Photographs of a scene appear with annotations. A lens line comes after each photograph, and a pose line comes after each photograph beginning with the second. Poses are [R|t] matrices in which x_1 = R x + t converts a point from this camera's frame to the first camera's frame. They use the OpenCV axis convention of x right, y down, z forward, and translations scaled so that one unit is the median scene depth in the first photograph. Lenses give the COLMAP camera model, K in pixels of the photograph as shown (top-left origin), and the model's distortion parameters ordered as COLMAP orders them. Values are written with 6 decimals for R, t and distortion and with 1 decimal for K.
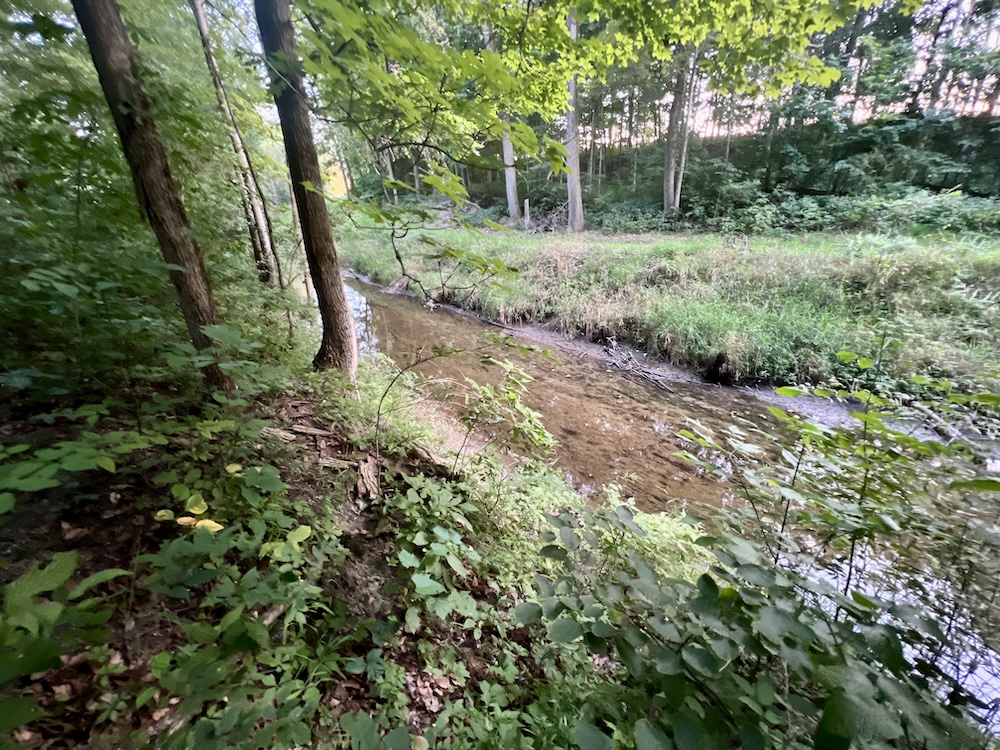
lens RADIAL K [[399.7, 0, 502.3], [0, 399.7, 379.6], [0, 0, 1]] dist [0.001280, 0.000060]
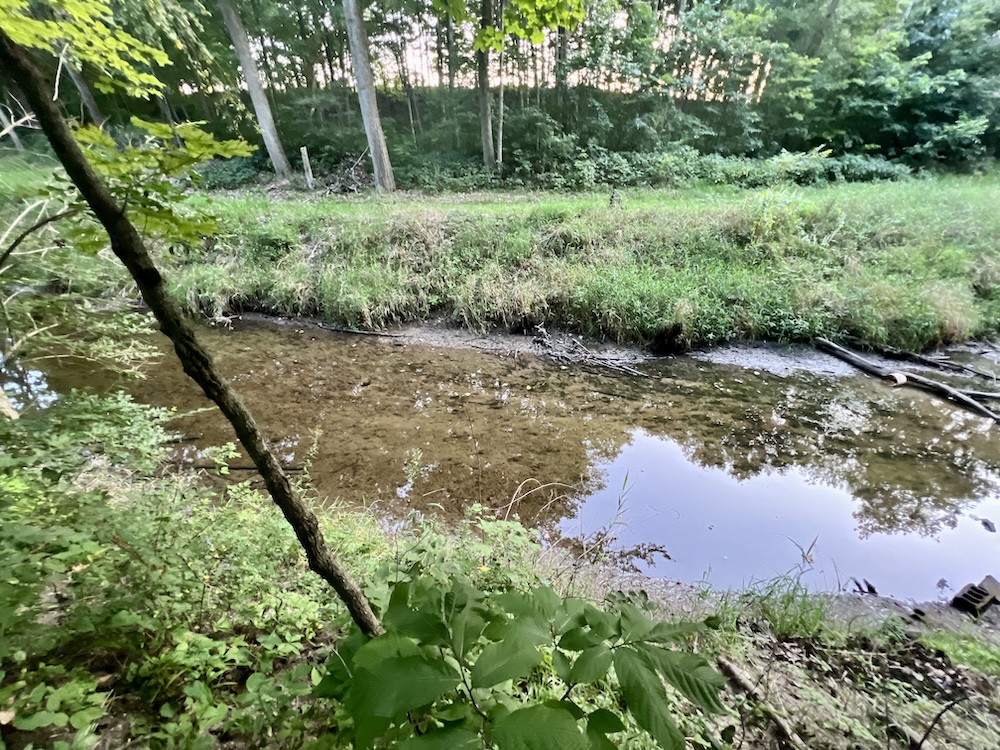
lens RADIAL K [[400.6, 0, 500.8], [0, 400.6, 376.8], [0, 0, 1]] dist [-0.000603, 0.000328]
pose [[0.813716, -0.265884, 0.516887, -0.213296], [0.219629, 0.963967, 0.150106, -0.122720], [-0.538173, -0.008621, 0.842790, 0.294072]]
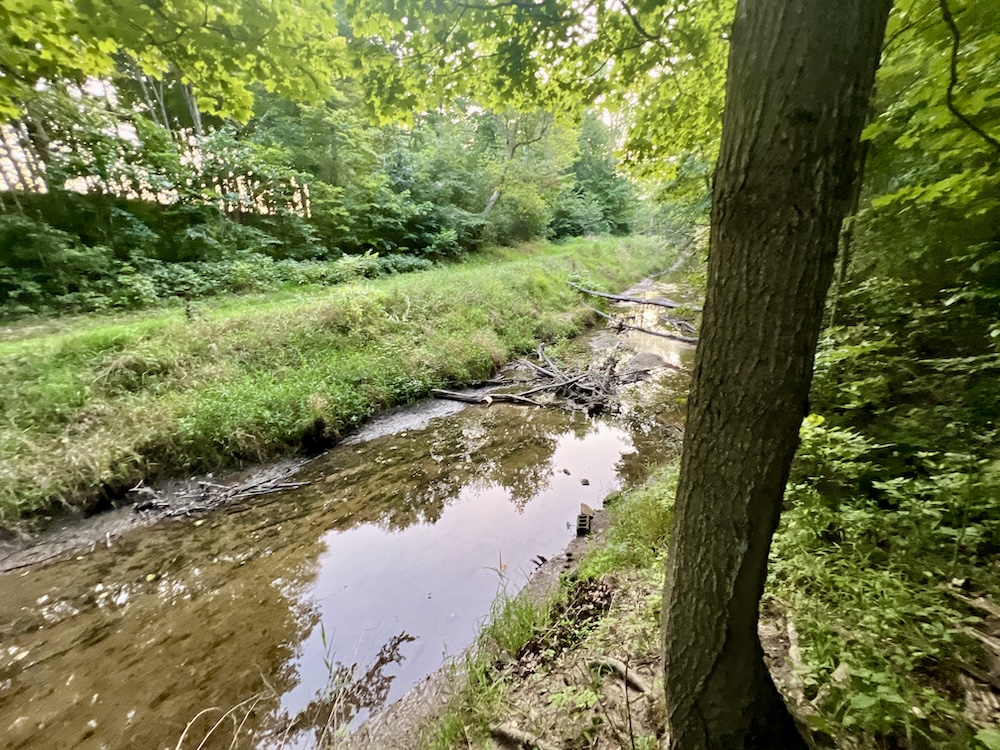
lens RADIAL K [[400.6, 0, 500.8], [0, 400.6, 376.8], [0, 0, 1]] dist [-0.000603, 0.000328]
pose [[0.049880, -0.289626, 0.955839, -0.192678], [0.442856, 0.864220, 0.238754, -0.126246], [-0.895204, 0.411390, 0.171369, 0.293778]]
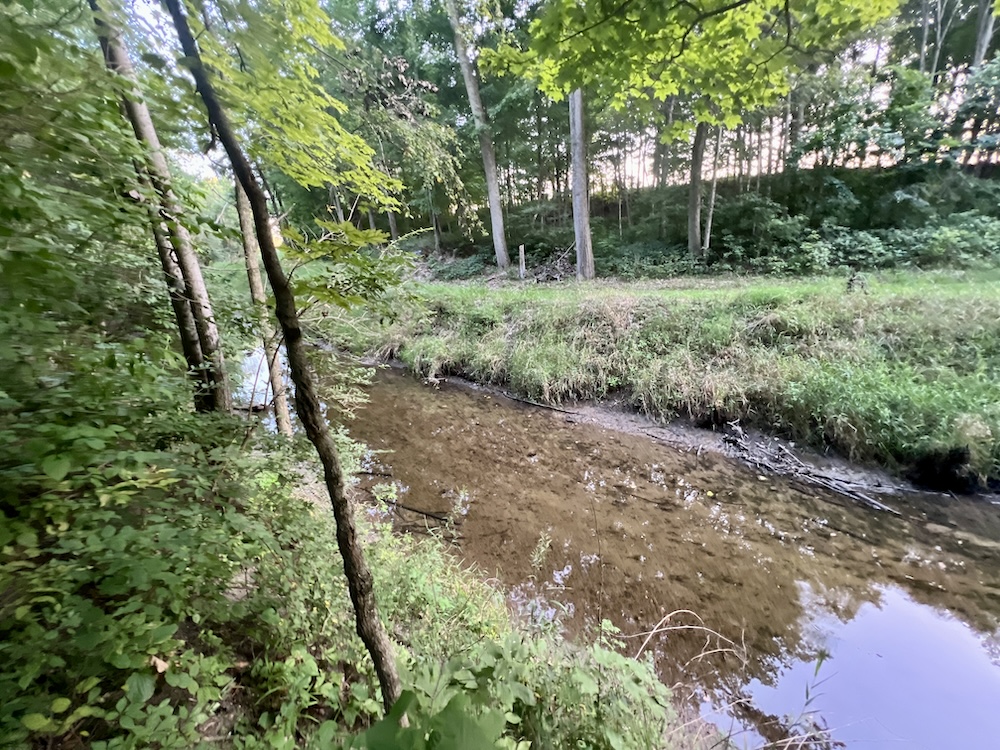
lens RADIAL K [[400.6, 0, 500.8], [0, 400.6, 376.8], [0, 0, 1]] dist [-0.000603, 0.000328]
pose [[0.988389, -0.072328, 0.133625, -0.190084], [0.087693, 0.989726, -0.112929, -0.119595], [-0.124084, 0.123336, 0.984577, 0.295820]]
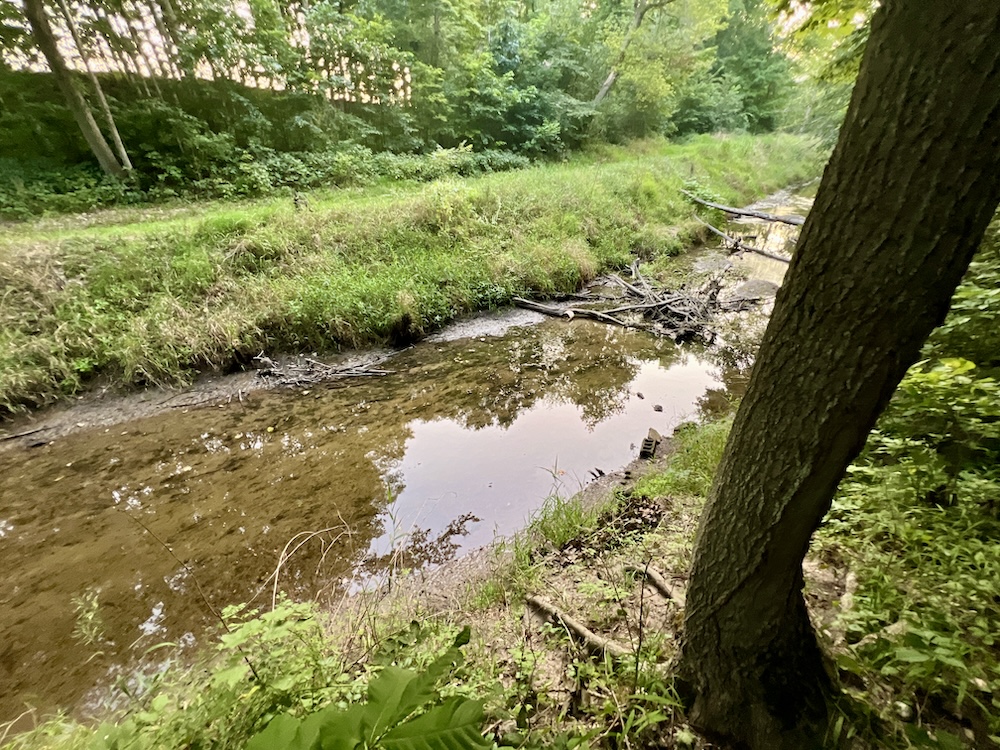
lens RADIAL K [[400.6, 0, 500.8], [0, 400.6, 376.8], [0, 0, 1]] dist [-0.000603, 0.000328]
pose [[0.277710, -0.461549, 0.842526, -0.189411], [0.404218, 0.851749, 0.333365, -0.115568], [-0.871485, 0.247985, 0.423105, 0.290835]]
